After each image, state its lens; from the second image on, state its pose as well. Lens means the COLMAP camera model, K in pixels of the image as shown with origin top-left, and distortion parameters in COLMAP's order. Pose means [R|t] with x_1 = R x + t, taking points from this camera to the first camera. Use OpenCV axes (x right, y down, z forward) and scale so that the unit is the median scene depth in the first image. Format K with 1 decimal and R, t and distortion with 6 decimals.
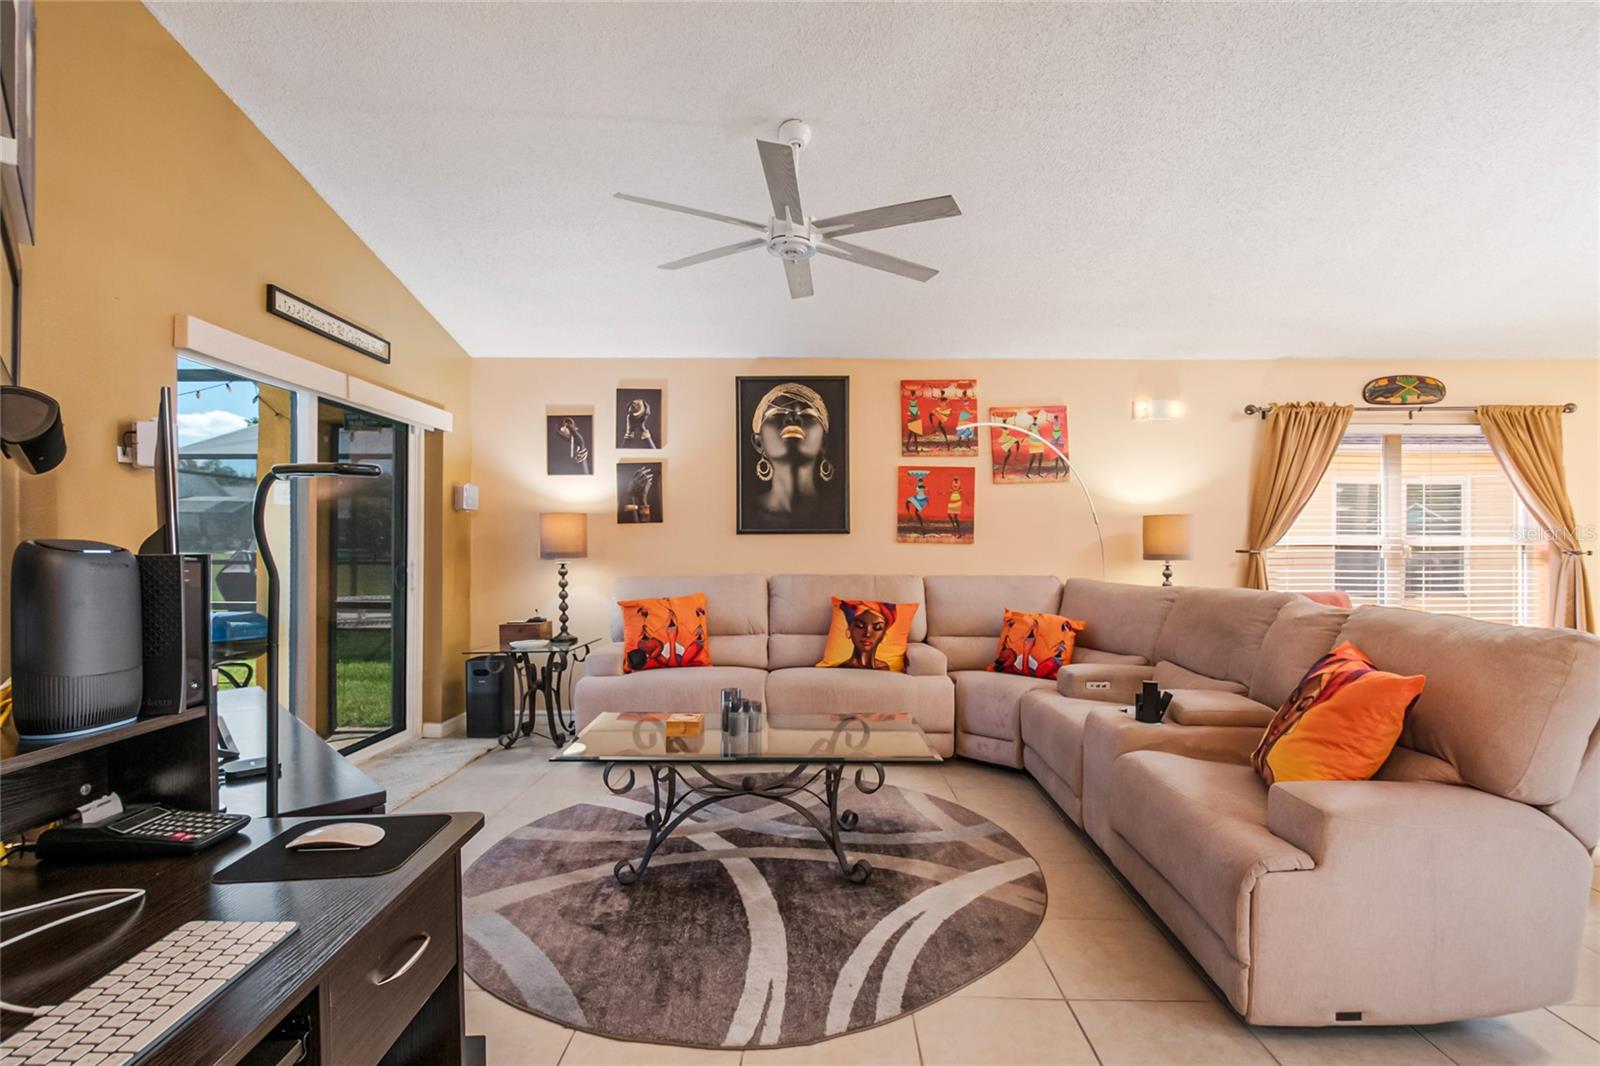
lens RADIAL K [[721.0, 0, 798.3], [0, 721.0, 556.9], [0, 0, 1]] dist [-0.003389, -0.006008]
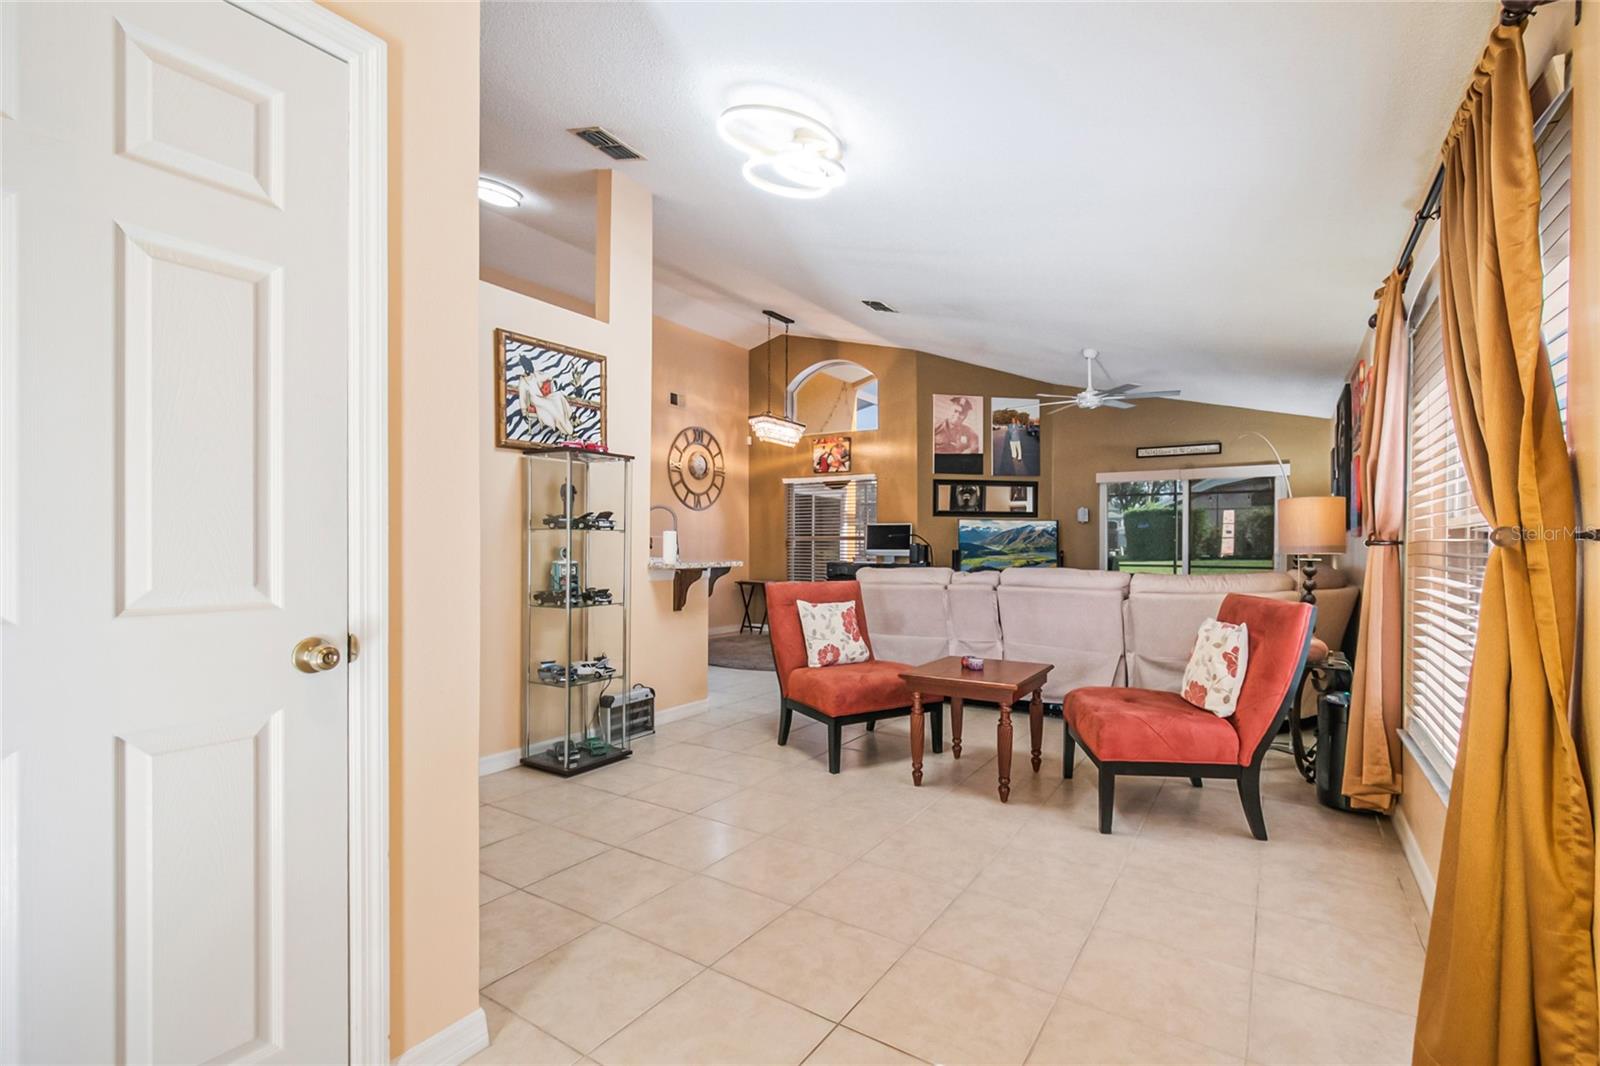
lens RADIAL K [[721.0, 0, 805.3], [0, 721.0, 548.5], [0, 0, 1]] dist [-0.003389, -0.006008]
pose [[-0.553545, -0.000104, -0.832820, 1.425123], [-0.010961, 0.999914, 0.007160, -0.001252], [0.832747, 0.013092, -0.553498, 0.920879]]
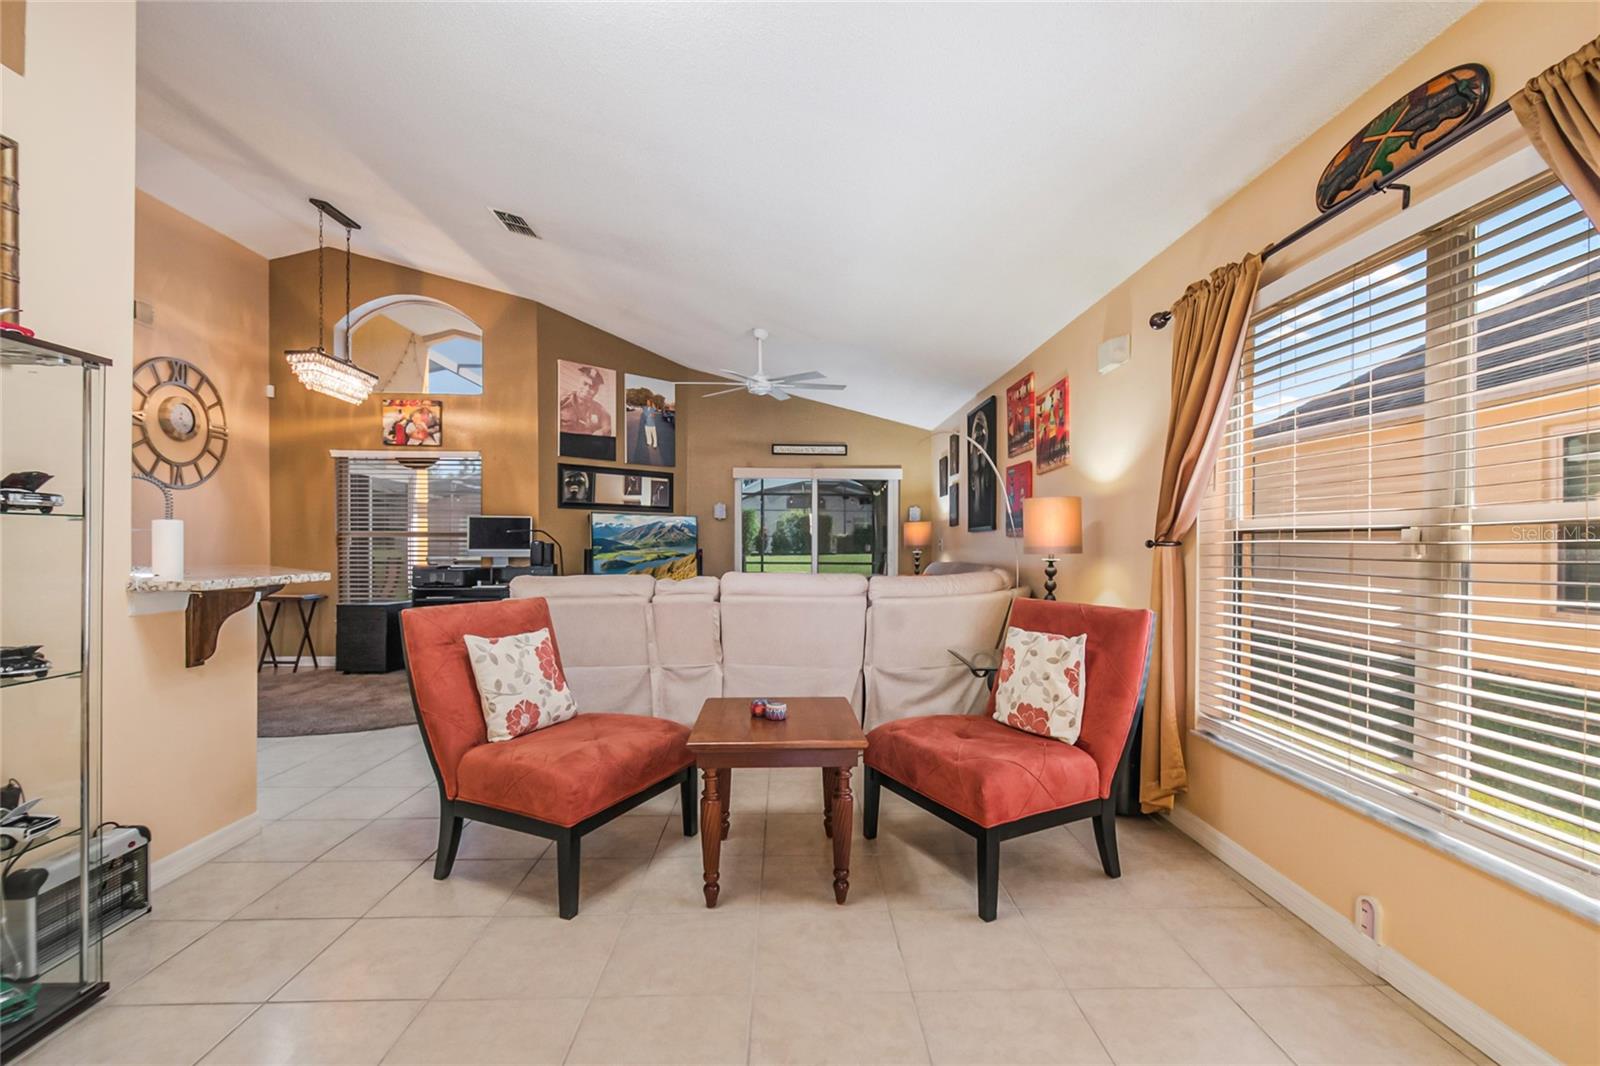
lens RADIAL K [[721.0, 0, 811.9], [0, 721.0, 545.7], [0, 0, 1]] dist [-0.003389, -0.006008]
pose [[0.032587, 0.000723, -0.999469, 1.243404], [-0.011269, 0.999936, 0.000356, -0.001996], [0.999405, 0.011252, 0.032593, 0.665420]]
